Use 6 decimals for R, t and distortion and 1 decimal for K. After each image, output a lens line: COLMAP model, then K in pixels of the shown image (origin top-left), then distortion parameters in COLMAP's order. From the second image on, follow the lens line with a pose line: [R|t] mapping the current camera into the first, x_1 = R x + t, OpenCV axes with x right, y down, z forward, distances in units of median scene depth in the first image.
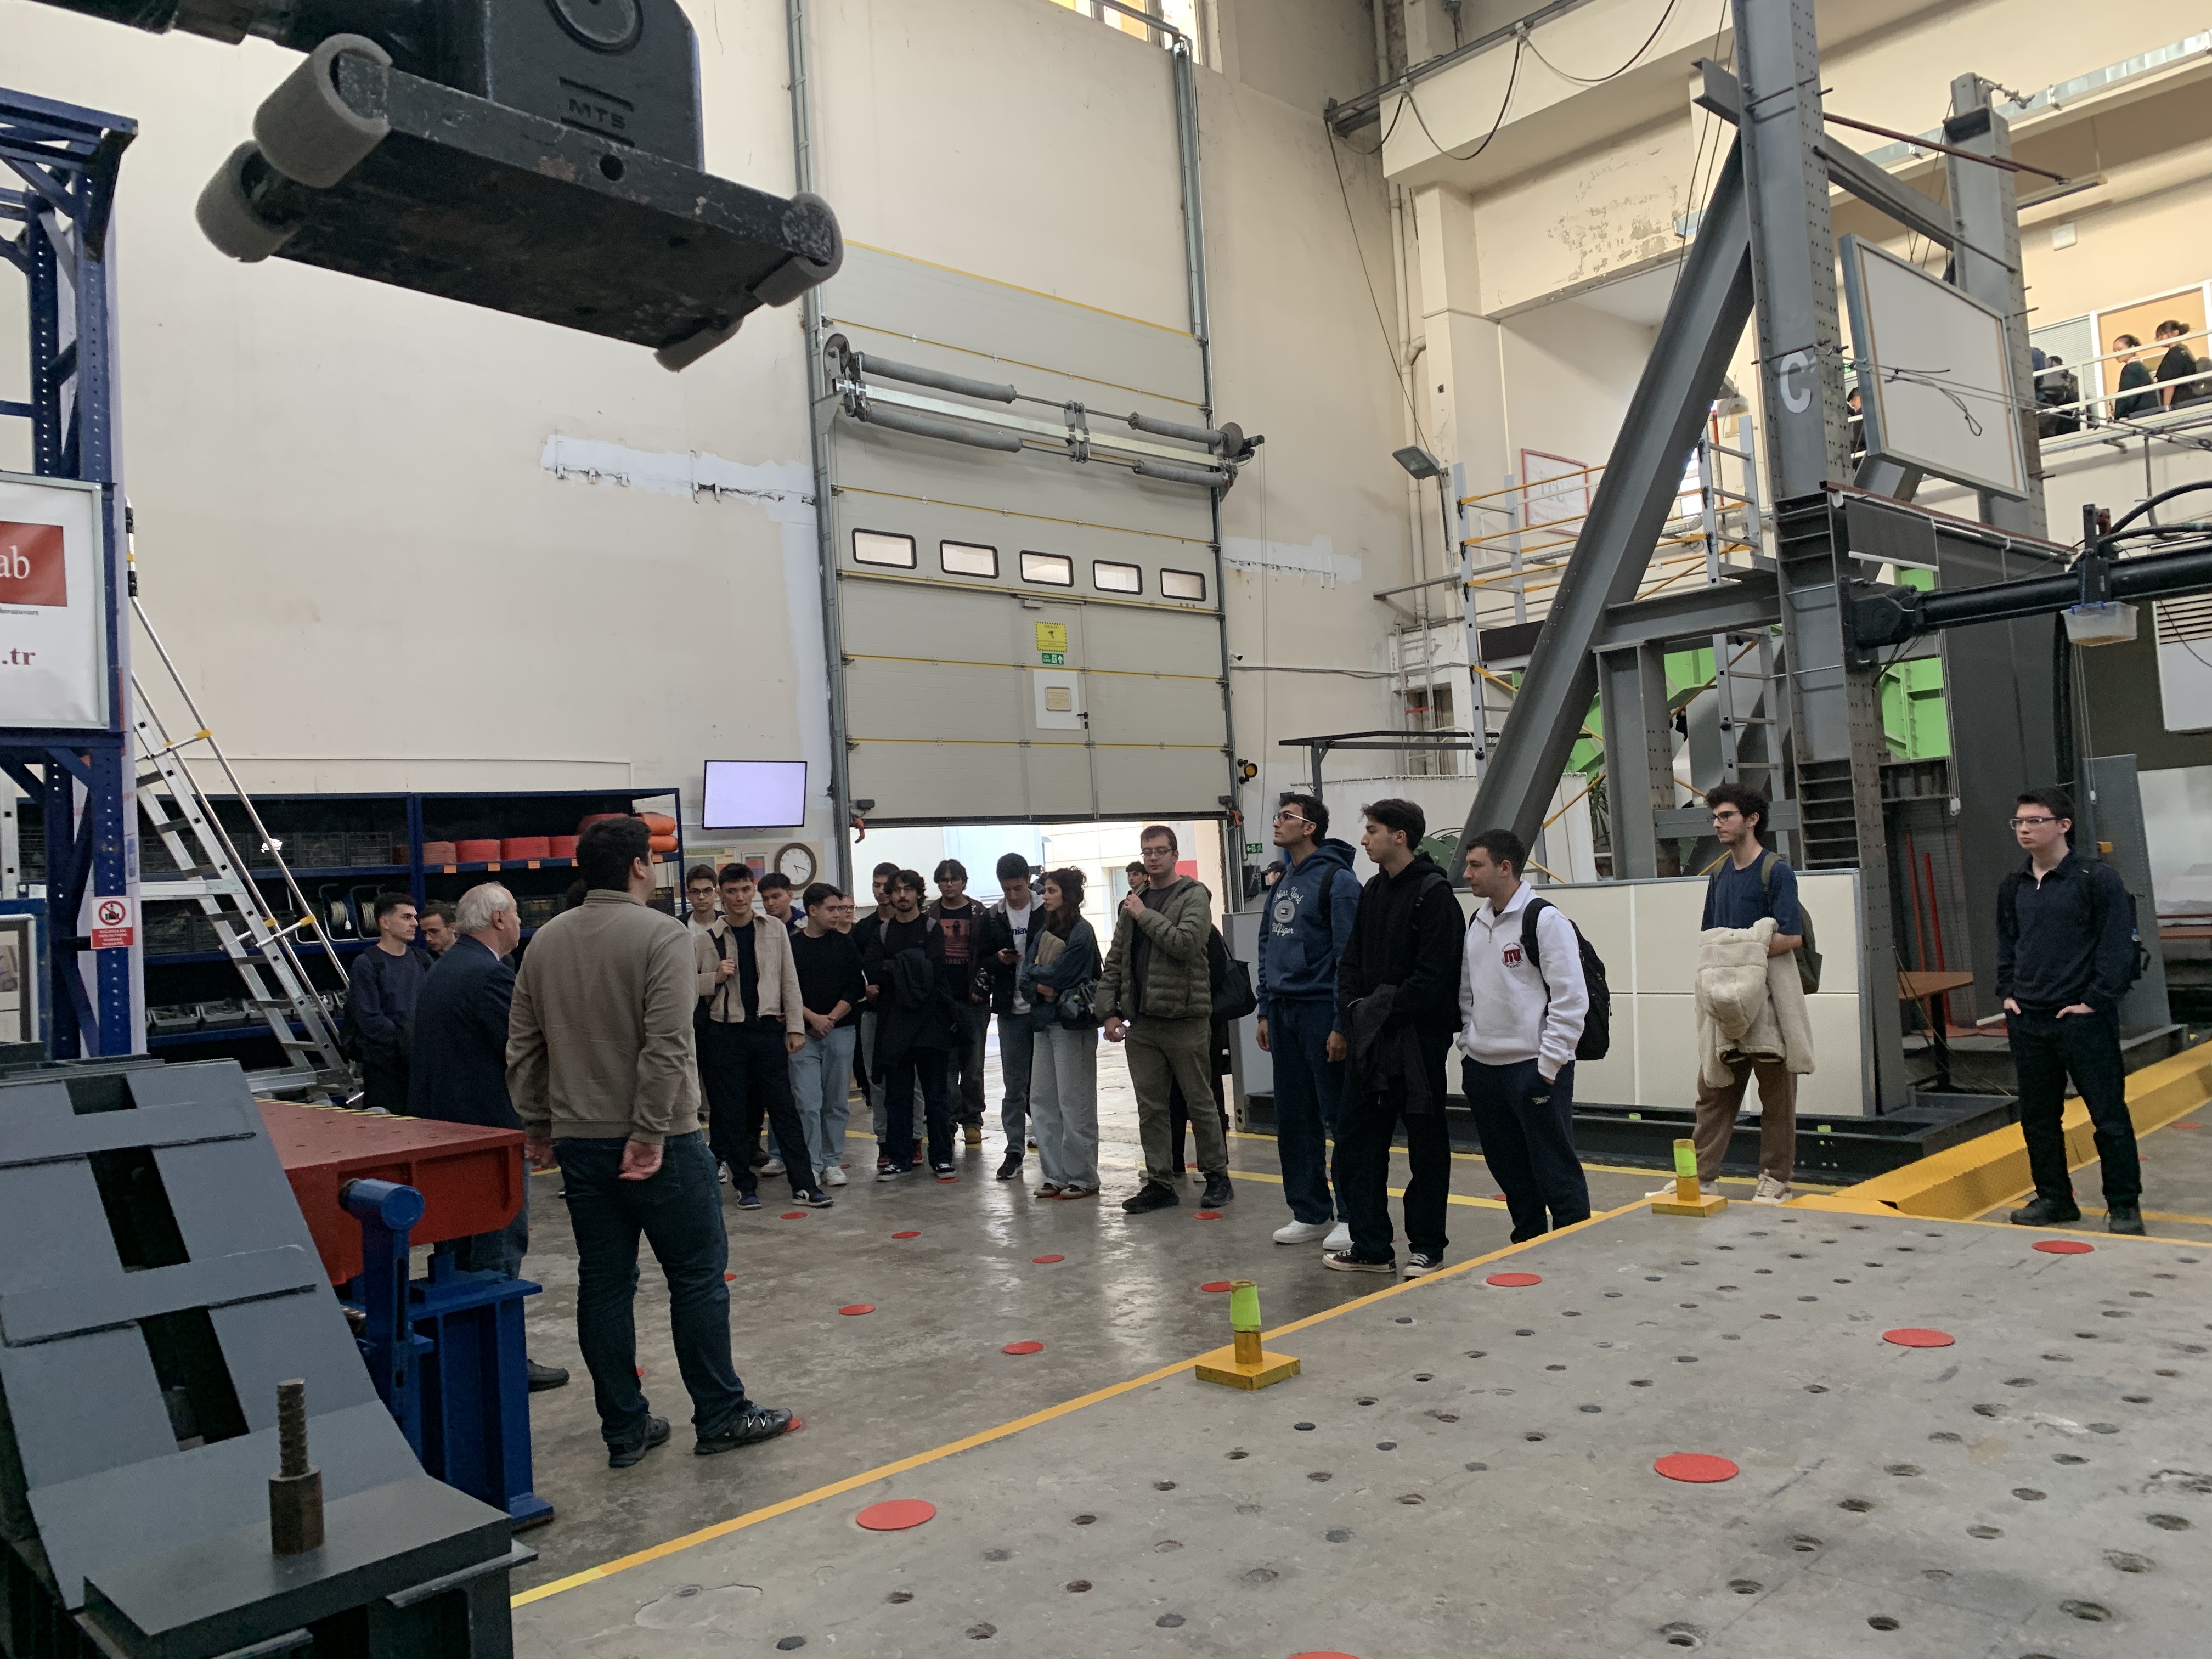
lens RADIAL K [[1647.3, 0, 1101.7], [0, 1647.3, 802.7], [0, 0, 1]] dist [0.071251, -0.067672]
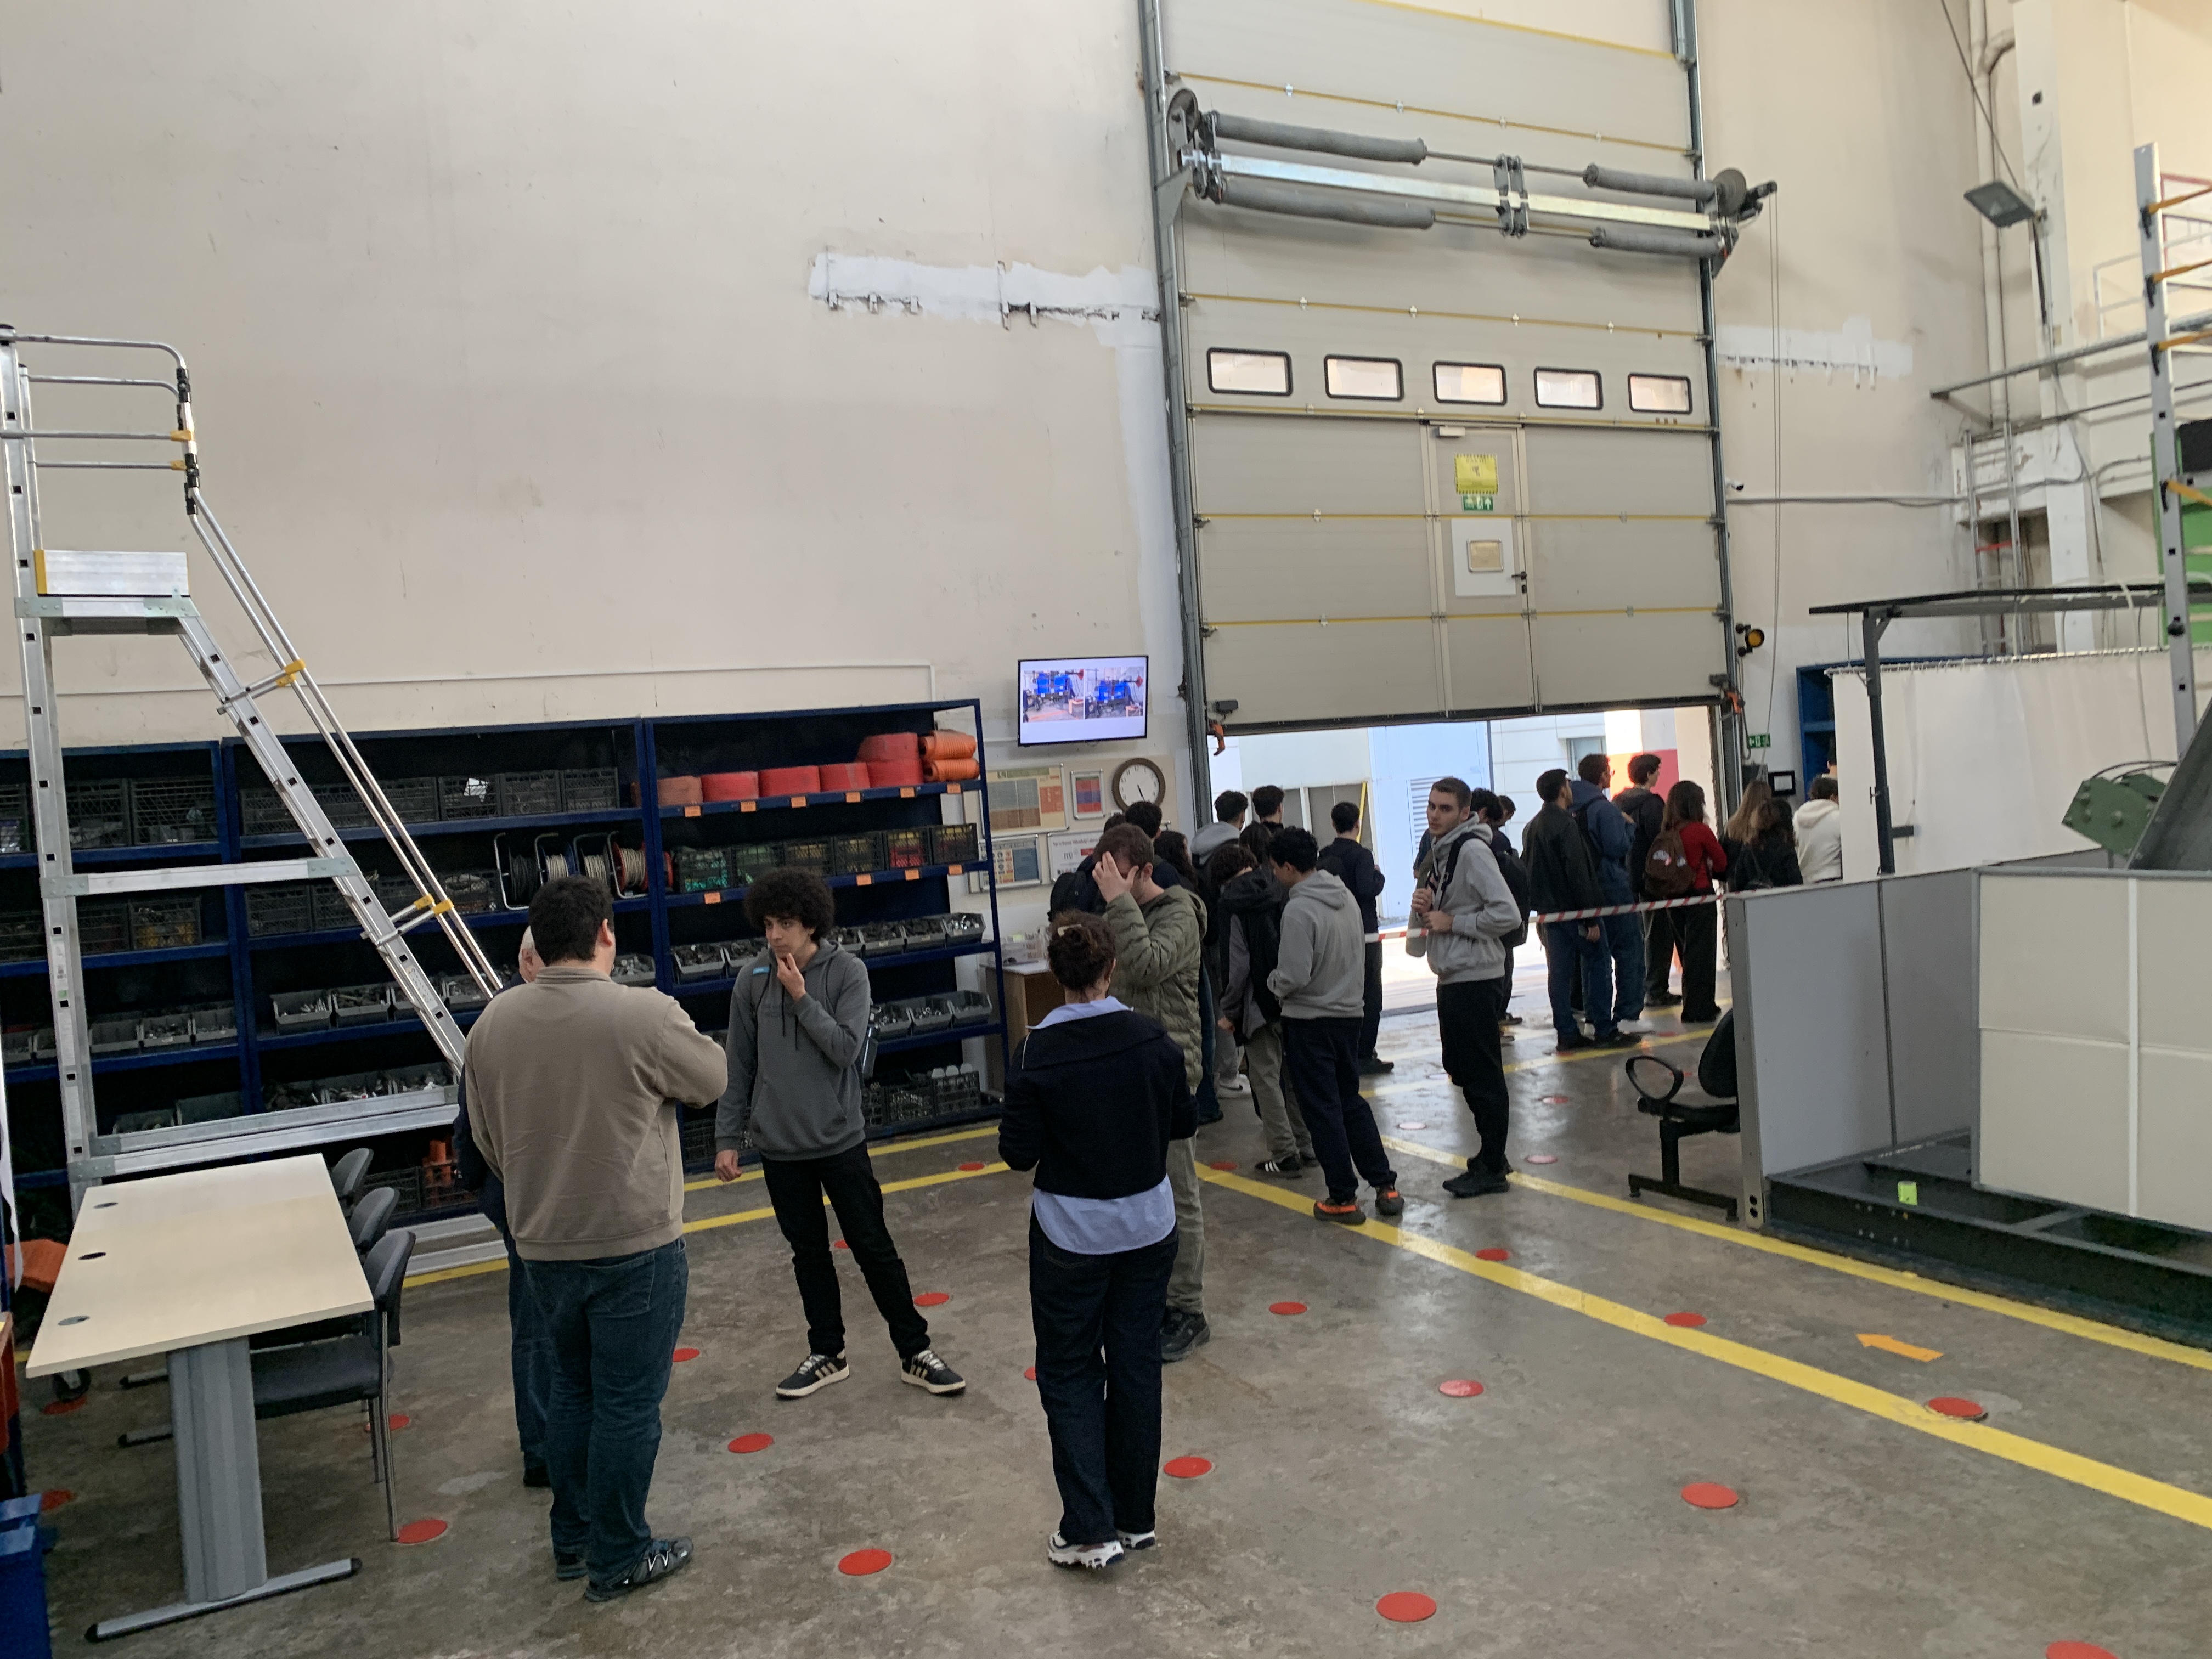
lens RADIAL K [[1660.1, 0, 1089.8], [0, 1660.1, 798.6], [0, 0, 1]] dist [0.036928, -0.046787]
pose [[0.961090, -0.003249, -0.276215, 0.015712], [0.026530, 0.996394, 0.080592, -0.029180], [0.274957, -0.084784, 0.957711, 0.323421]]
